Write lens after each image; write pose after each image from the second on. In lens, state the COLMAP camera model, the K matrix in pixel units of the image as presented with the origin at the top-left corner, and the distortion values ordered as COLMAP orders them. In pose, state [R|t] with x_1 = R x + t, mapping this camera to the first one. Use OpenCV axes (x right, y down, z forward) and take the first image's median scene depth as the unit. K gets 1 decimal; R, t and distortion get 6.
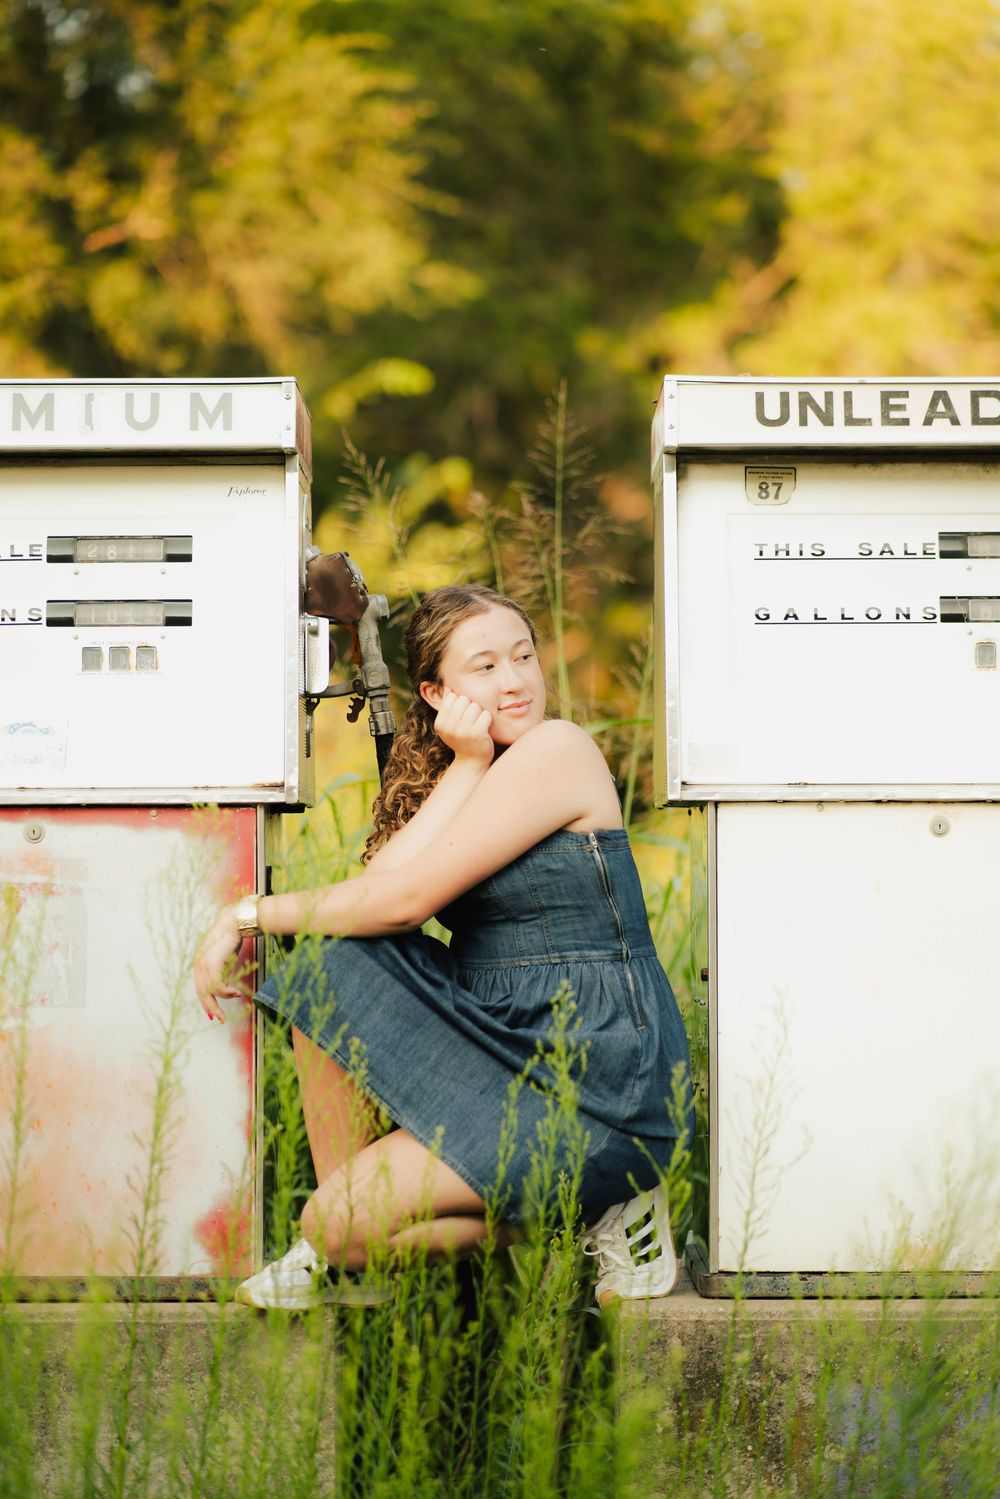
lens RADIAL K [[3581.6, 0, 500.0], [0, 3581.6, 749.5], [0, 0, 1]] dist [0.049383, -1.065473]
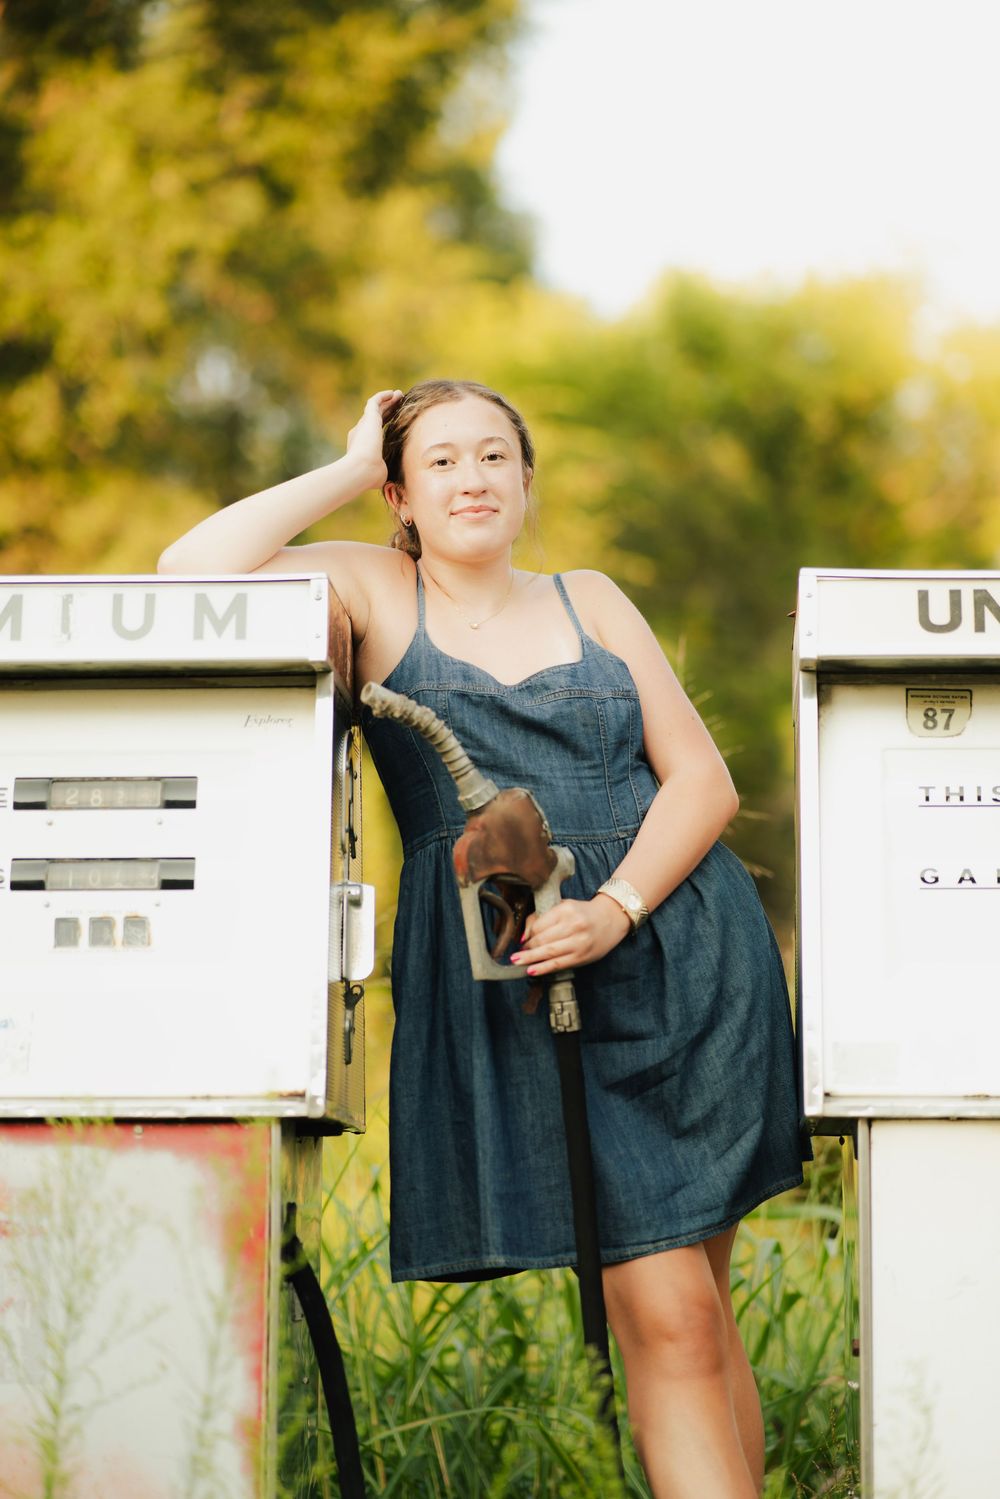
lens RADIAL K [[3581.6, 0, 500.0], [0, 3581.6, 749.5], [0, 0, 1]] dist [0.049383, -1.065473]
pose [[0.998193, -0.001532, -0.060076, 0.027256], [-0.005083, 0.993940, -0.109806, 0.020260], [0.059880, 0.109913, 0.992136, 0.225103]]
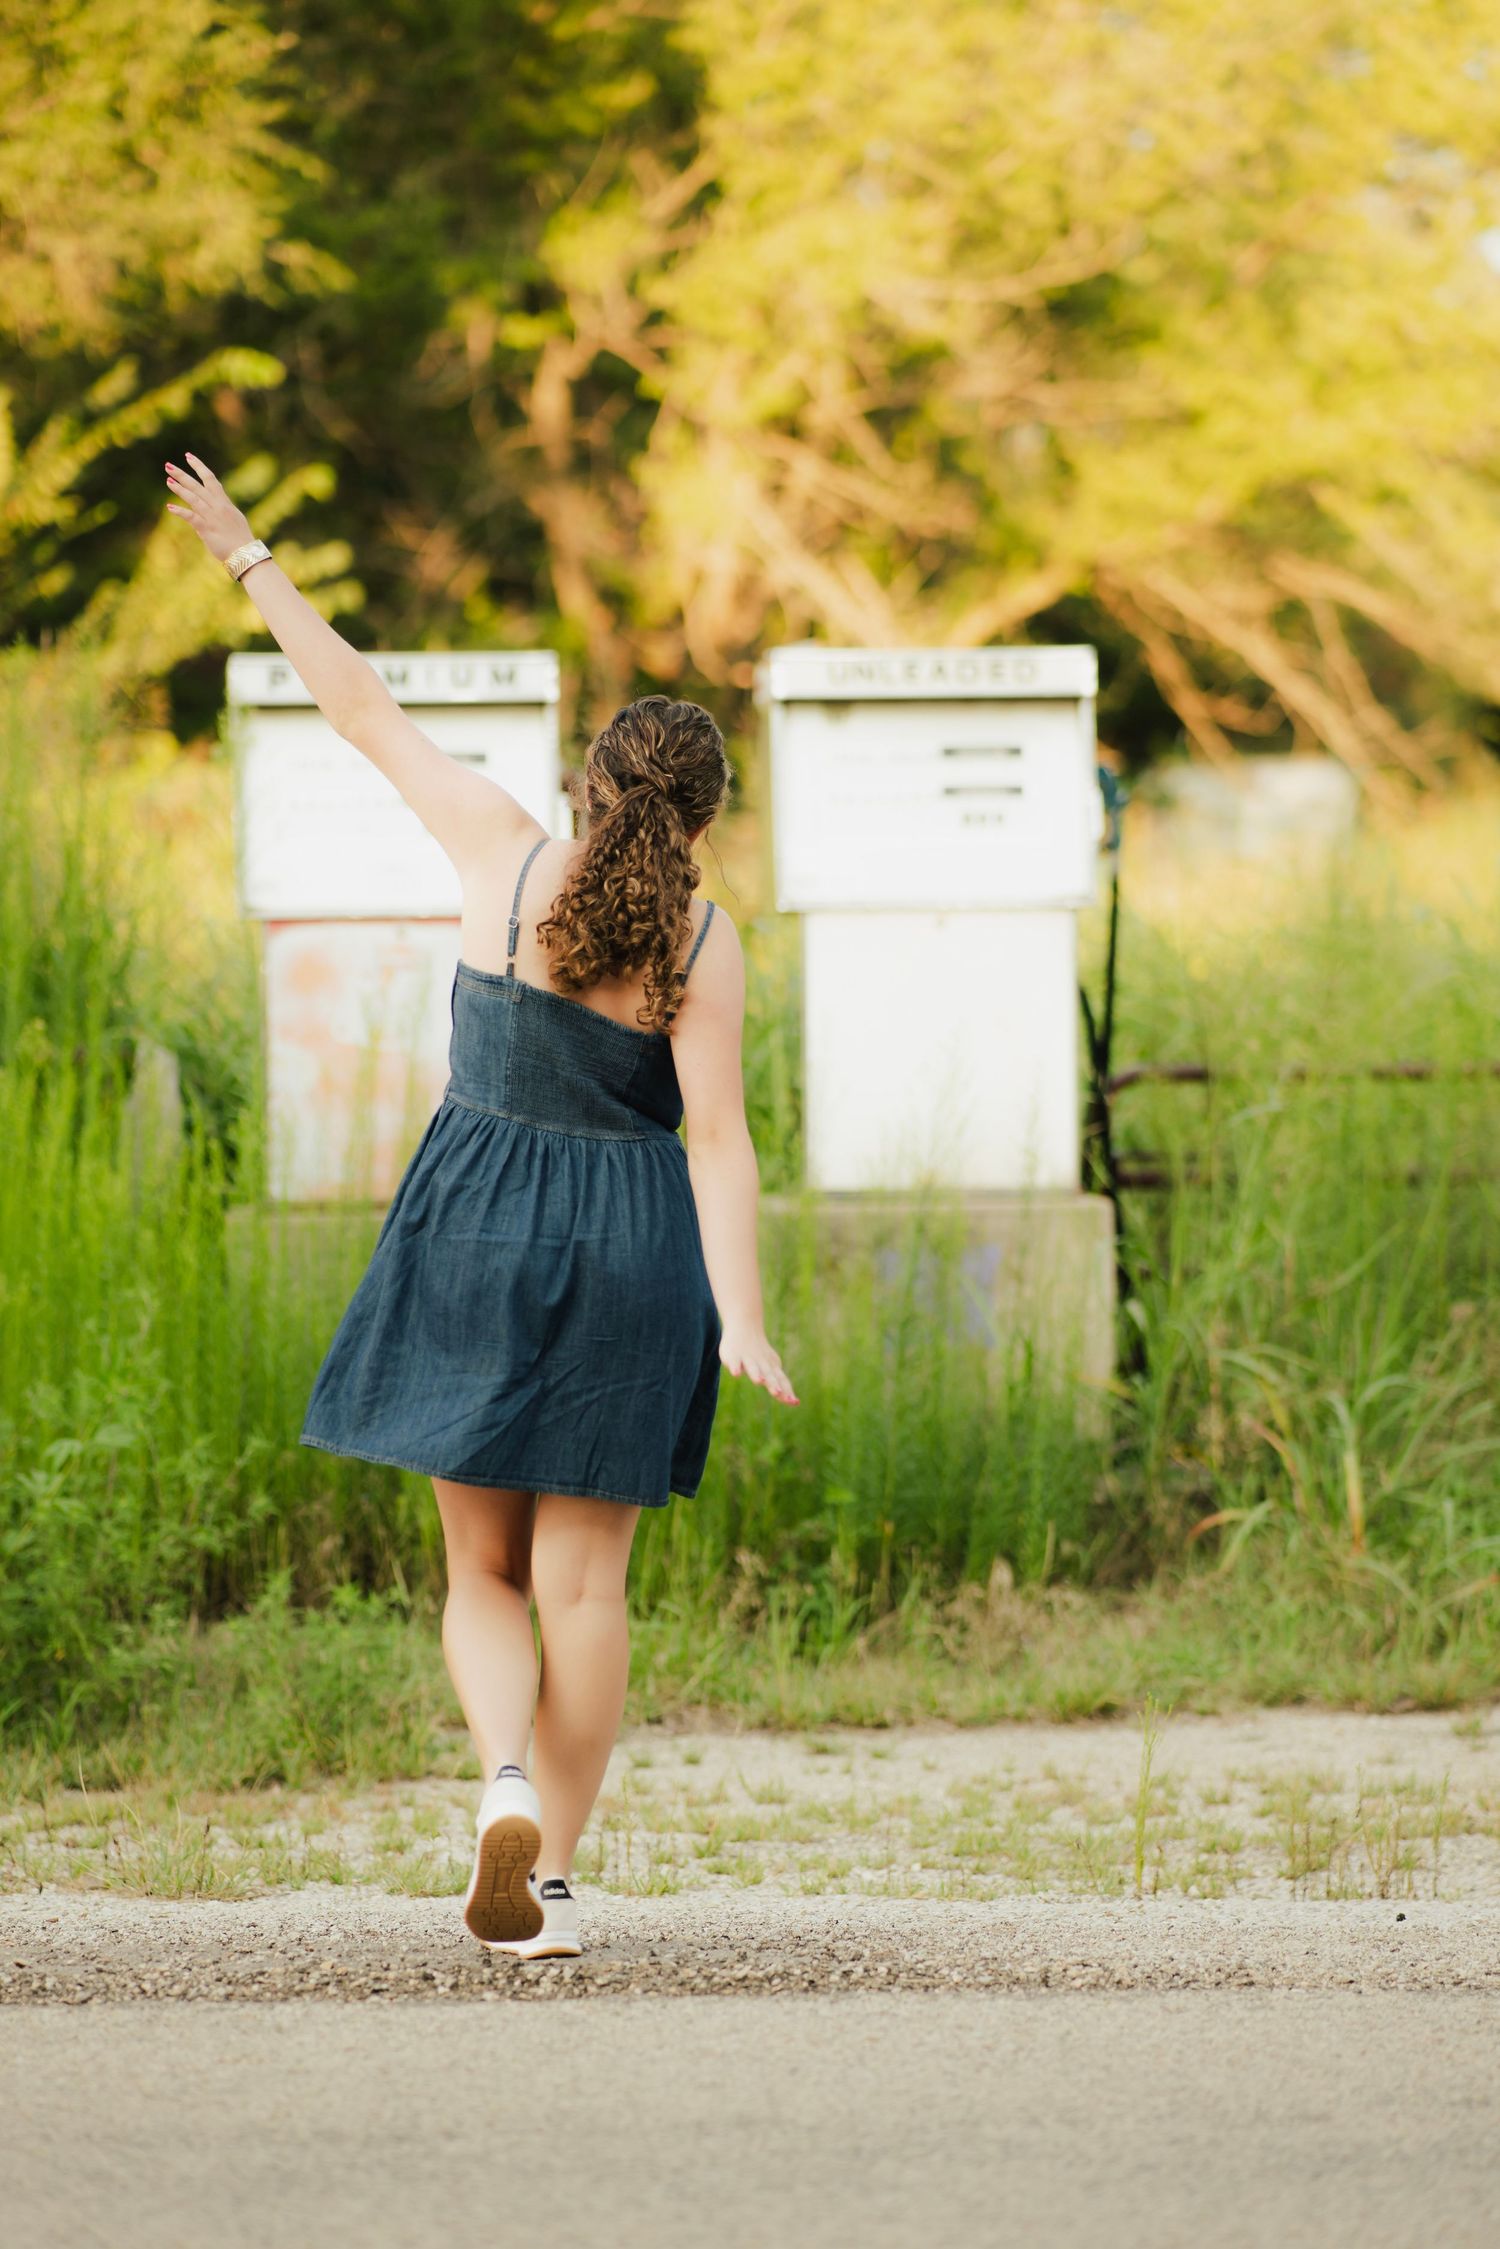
lens RADIAL K [[5373.6, 0, 750.0], [0, 5373.6, 1124.5], [0, 0, 1]] dist [0.049383, -1.065473]
pose [[0.995631, -0.021346, 0.090902, -0.201779], [0.015818, 0.998006, 0.061107, -0.038233], [-0.092025, -0.059402, 0.993983, -1.533166]]
